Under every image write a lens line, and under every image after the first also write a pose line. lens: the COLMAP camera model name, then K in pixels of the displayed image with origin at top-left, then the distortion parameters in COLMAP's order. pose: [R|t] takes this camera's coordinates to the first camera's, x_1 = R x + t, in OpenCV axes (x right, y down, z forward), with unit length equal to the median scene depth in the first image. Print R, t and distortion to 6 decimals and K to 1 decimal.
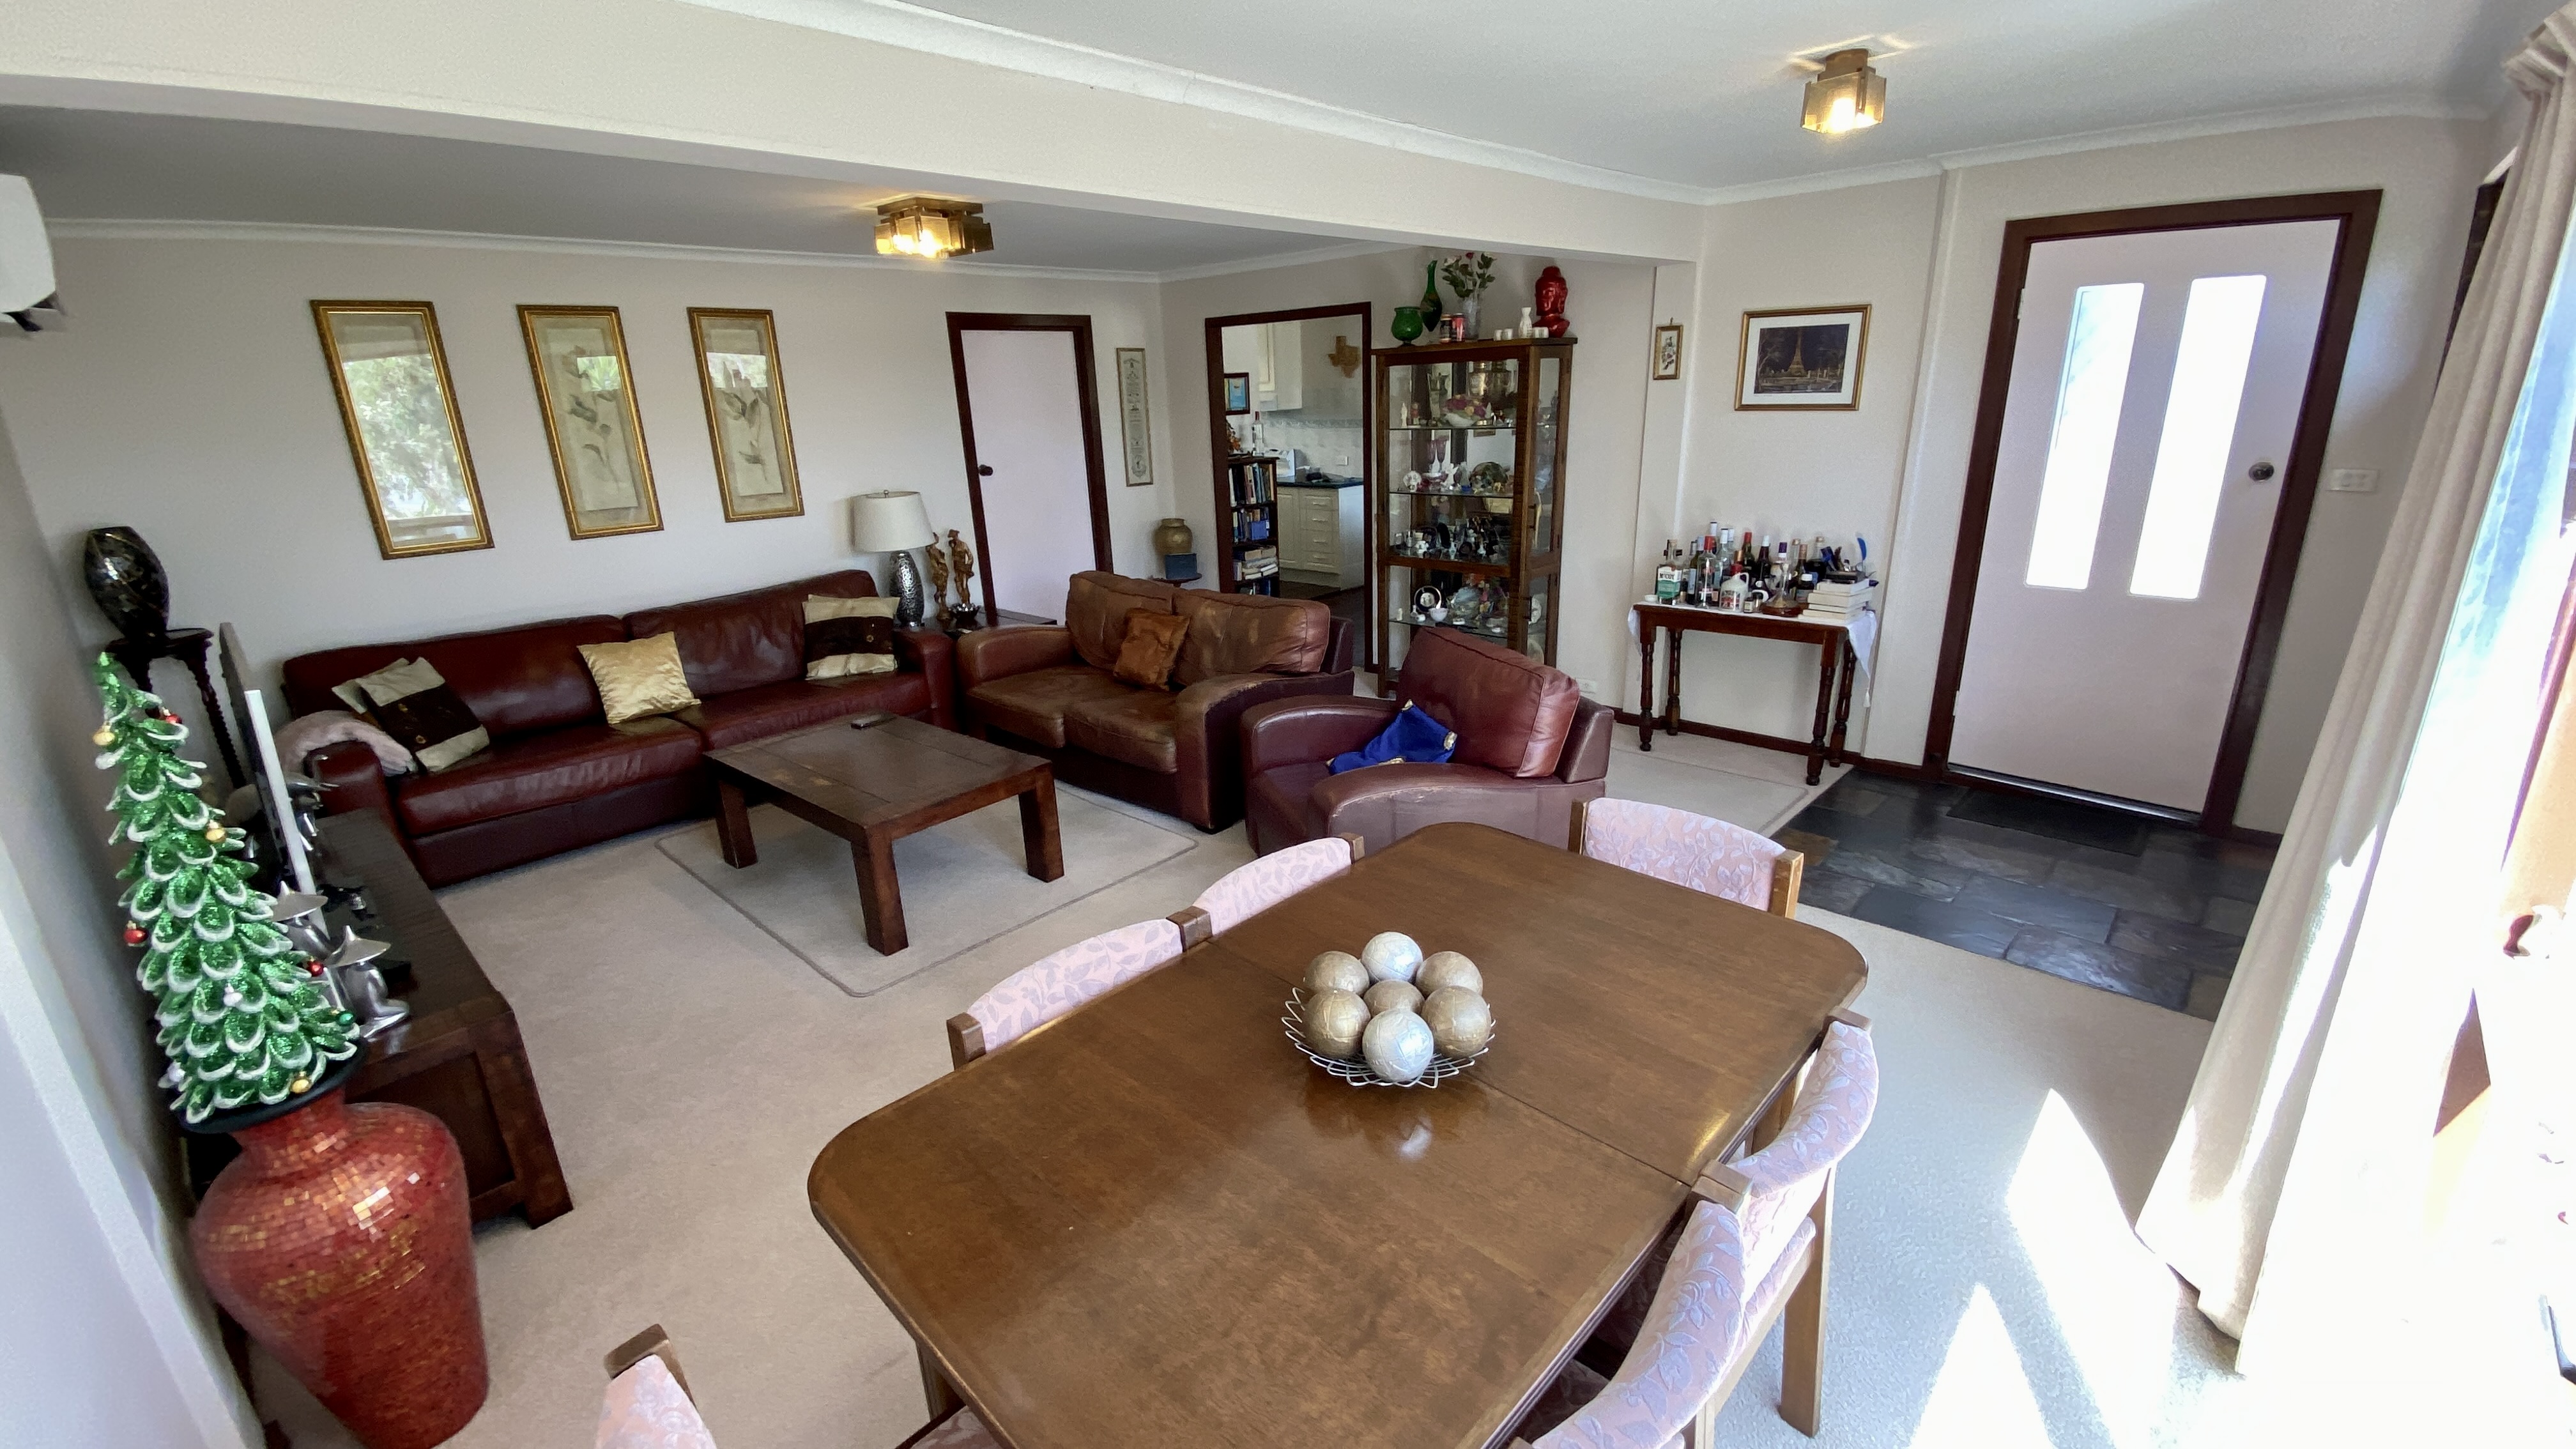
lens RADIAL K [[1073.8, 0, 1288.0], [0, 1073.8, 724.5], [0, 0, 1]] dist [0.000477, -0.000097]
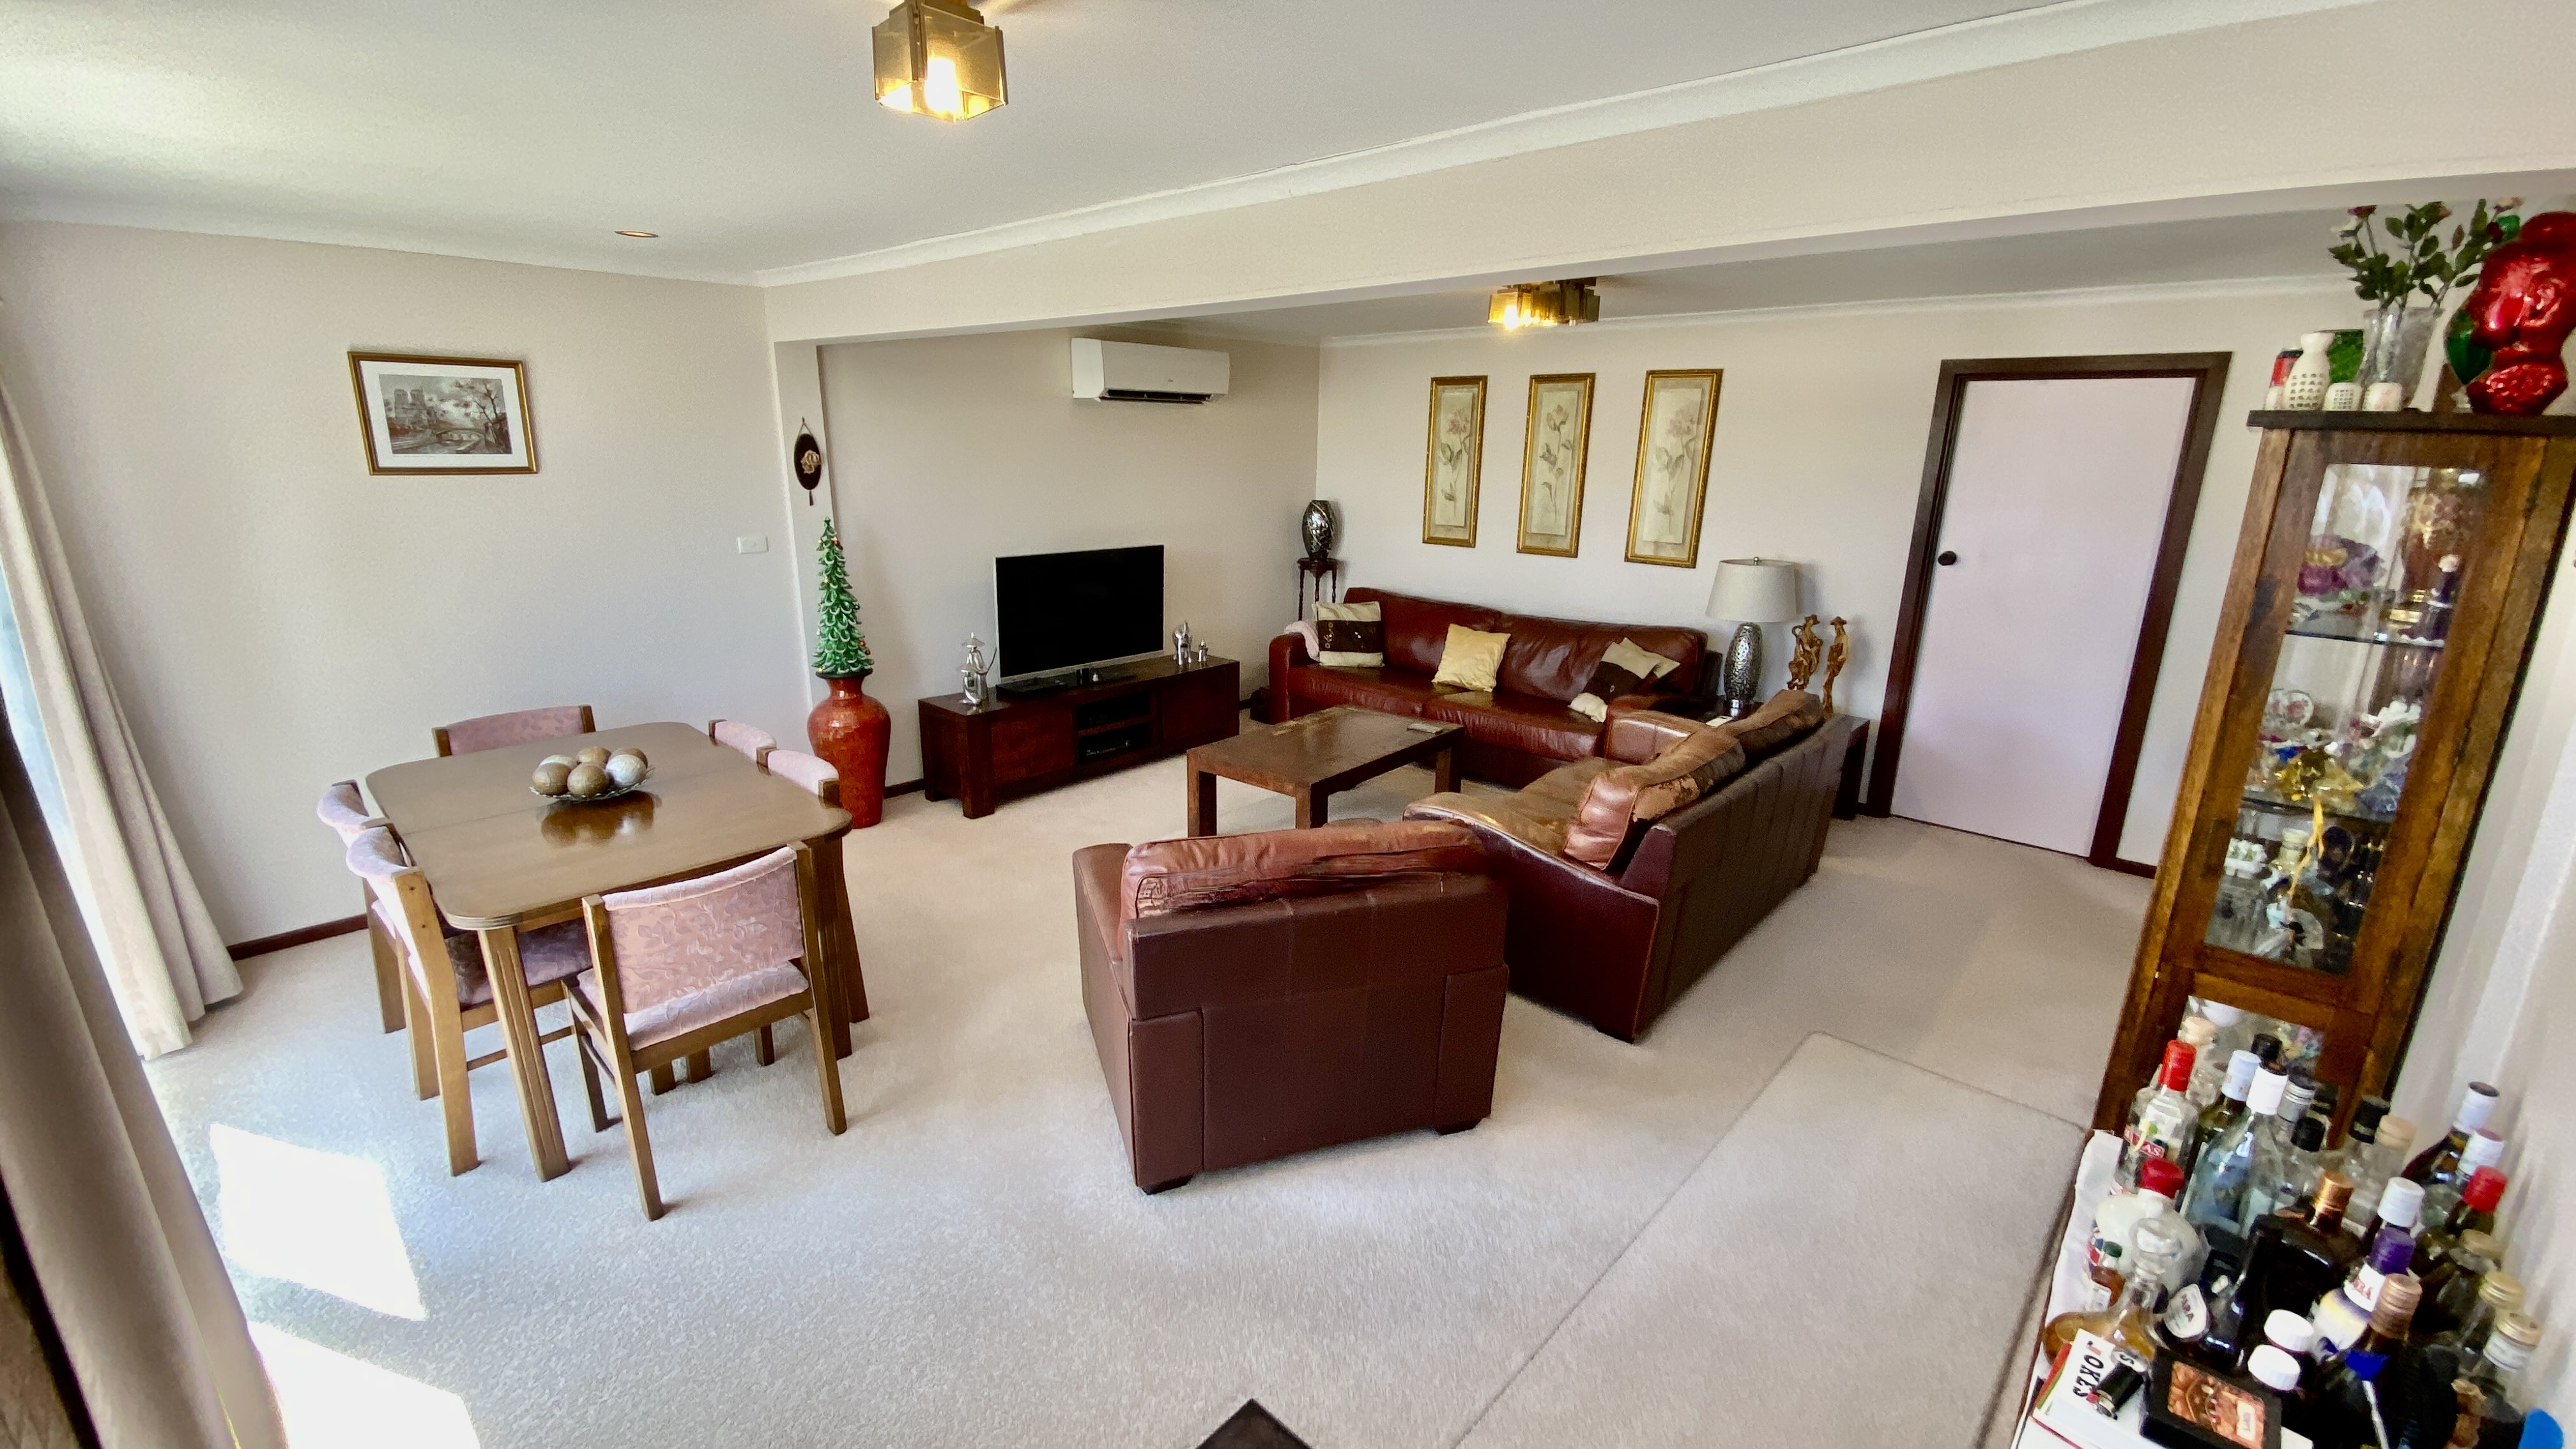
lens RADIAL K [[1073.8, 0, 1288.0], [0, 1073.8, 724.5], [0, 0, 1]] dist [0.000477, -0.000097]
pose [[0.007226, 0.279797, -0.960032, 0.659412], [-0.322229, 0.909498, 0.262643, -0.237242], [0.946634, 0.307452, 0.096731, 0.680368]]
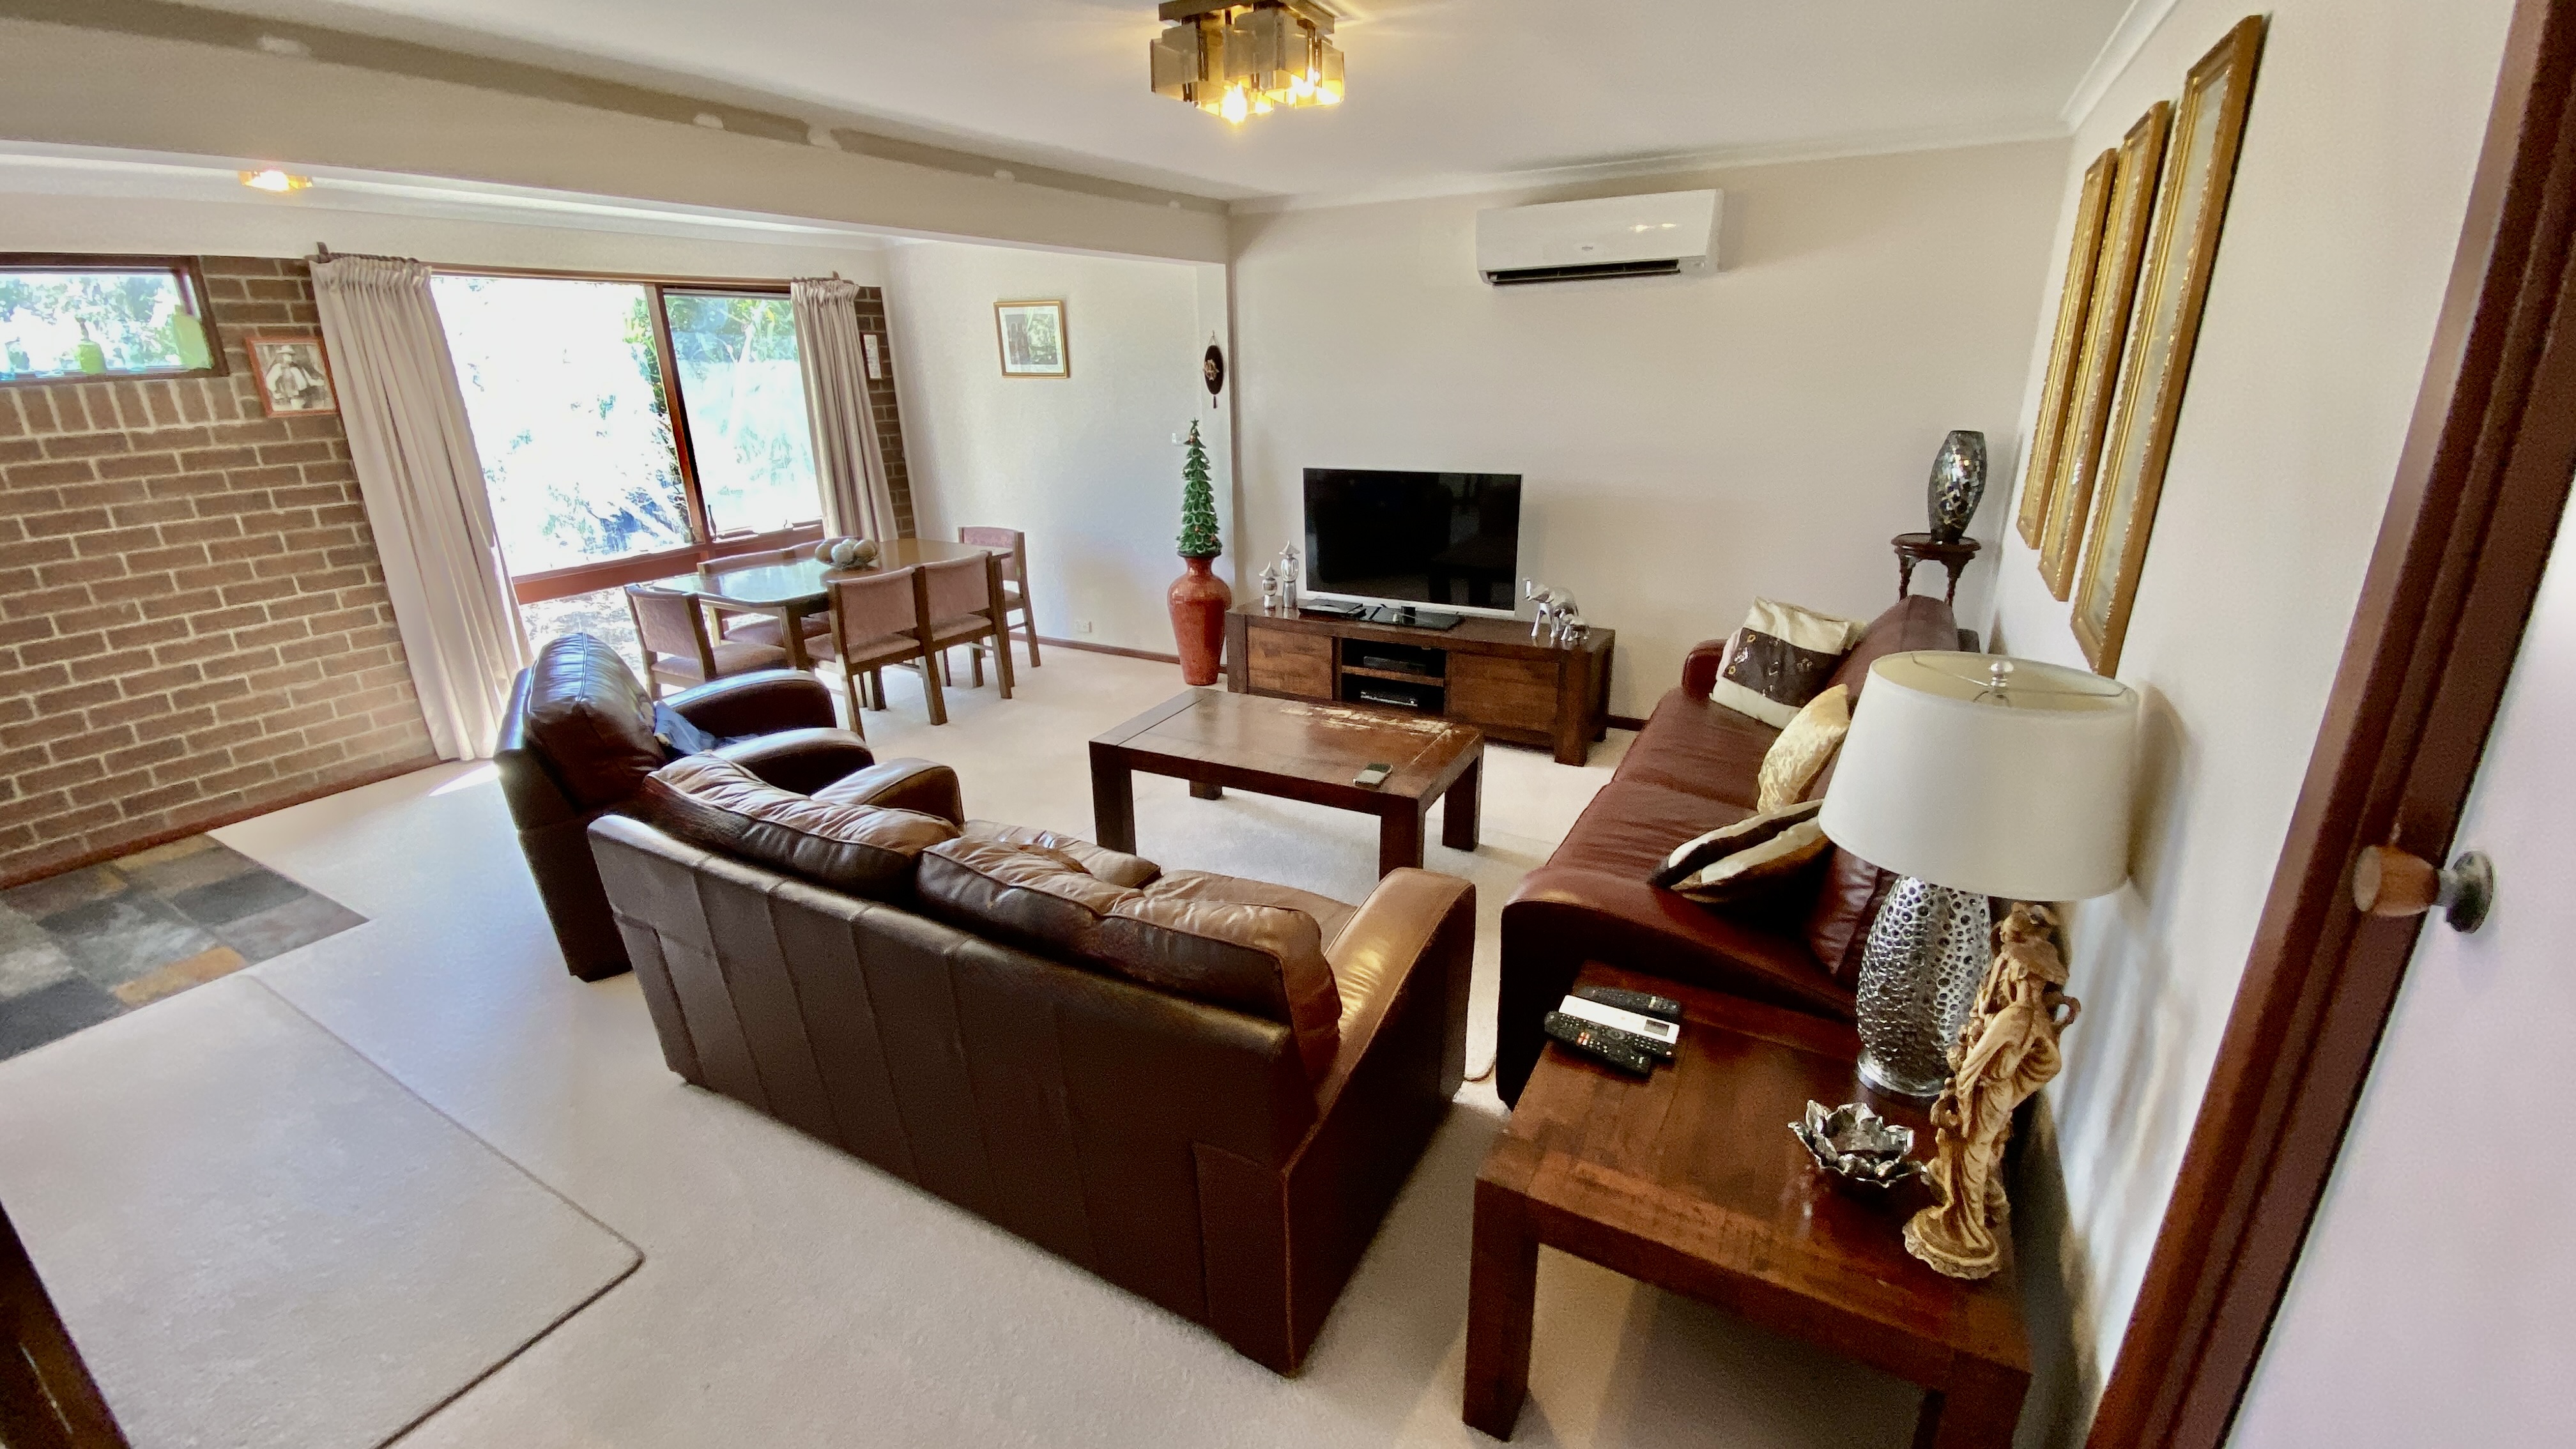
lens RADIAL K [[1073.8, 0, 1288.0], [0, 1073.8, 724.5], [0, 0, 1]] dist [0.000477, -0.000097]
pose [[-0.966435, 0.115017, -0.229726, 0.255132], [-0.044158, 0.806511, 0.589568, -0.333025], [0.253087, 0.579924, -0.774361, 1.050224]]
